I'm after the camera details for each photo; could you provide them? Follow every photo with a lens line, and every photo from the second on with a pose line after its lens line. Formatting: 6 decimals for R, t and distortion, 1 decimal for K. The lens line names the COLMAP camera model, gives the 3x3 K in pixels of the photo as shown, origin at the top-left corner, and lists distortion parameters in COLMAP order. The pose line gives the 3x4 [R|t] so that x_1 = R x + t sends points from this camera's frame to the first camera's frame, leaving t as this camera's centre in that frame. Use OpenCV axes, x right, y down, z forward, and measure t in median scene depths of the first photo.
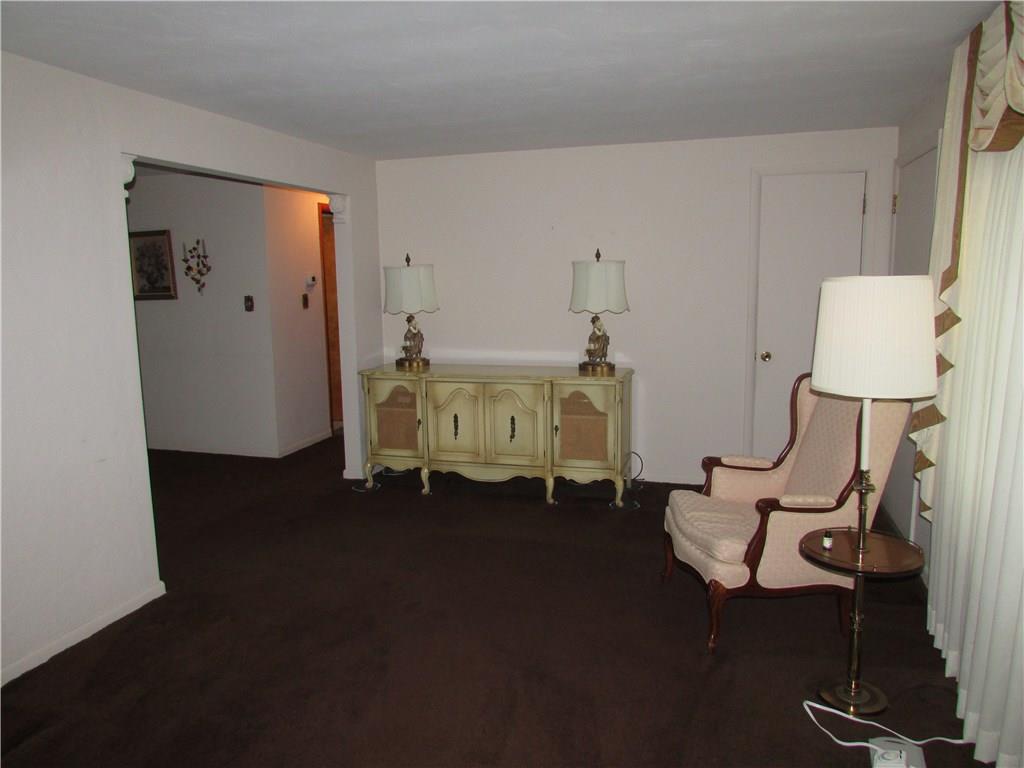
lens RADIAL K [[767.9, 0, 511.6], [0, 767.9, 371.8], [0, 0, 1]] dist [-0.048227, 0.106433]
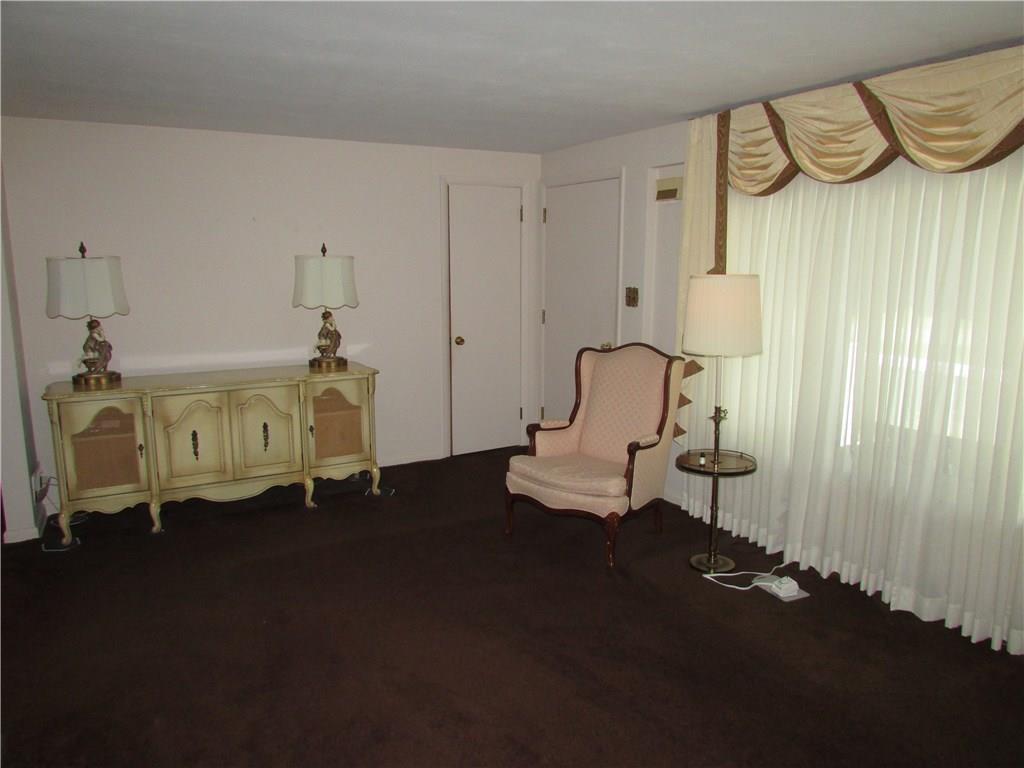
lens RADIAL K [[748.4, 0, 512.0], [0, 748.4, 384.0], [0, 0, 1]] dist [0.029902, -0.062511]
pose [[0.696183, -0.103168, 0.710413, -0.424511], [0.089771, 0.994362, 0.056431, -0.012805], [-0.712230, 0.024488, 0.701519, 0.152709]]
